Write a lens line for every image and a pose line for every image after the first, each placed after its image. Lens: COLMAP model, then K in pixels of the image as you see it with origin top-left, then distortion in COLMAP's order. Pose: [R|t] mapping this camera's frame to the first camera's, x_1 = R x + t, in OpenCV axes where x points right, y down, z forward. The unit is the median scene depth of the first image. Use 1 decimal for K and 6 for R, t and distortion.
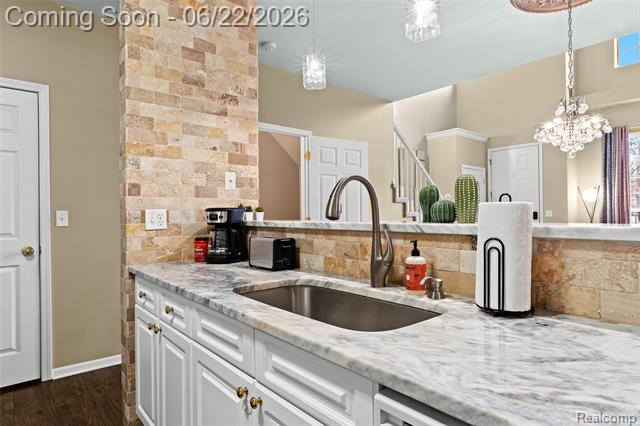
lens RADIAL K [[375.0, 0, 316.4], [0, 375.0, 214.4], [0, 0, 1]] dist [-0.003389, -0.000305]
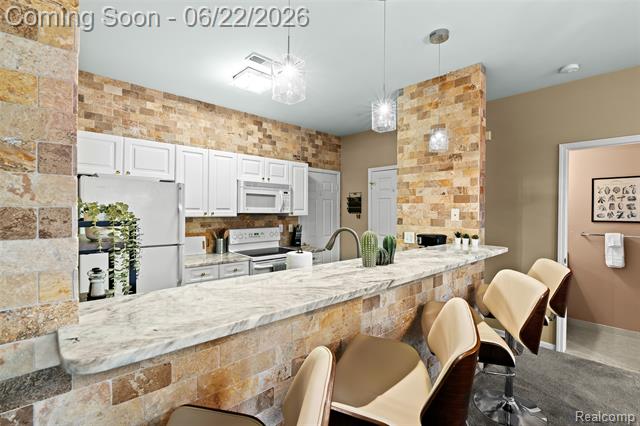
lens RADIAL K [[292.5, 0, 316.2], [0, 292.5, 213.1], [0, 0, 1]] dist [-0.012285, 0.002473]
pose [[0.035497, 0.015559, -0.999249, 0.842002], [-0.007884, 0.999852, 0.015289, -0.108120], [0.999339, 0.007335, 0.035615, 0.435314]]
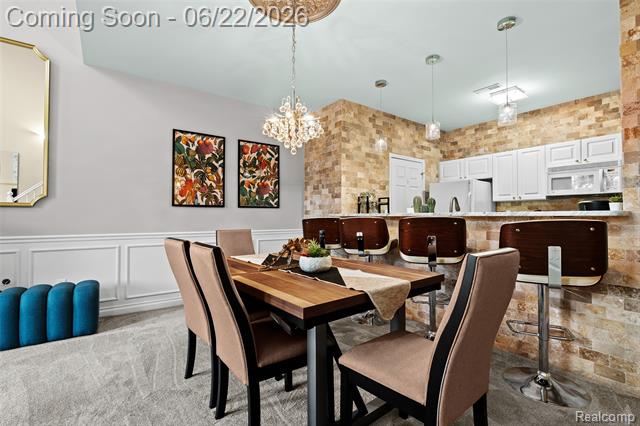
lens RADIAL K [[292.5, 0, 319.5], [0, 292.5, 212.7], [0, 0, 1]] dist [-0.012285, 0.002473]
pose [[-0.997595, 0.008479, 0.068792, 0.569850], [0.007625, 0.999891, -0.012662, 0.022683], [-0.068891, -0.012107, -0.997551, 1.850984]]
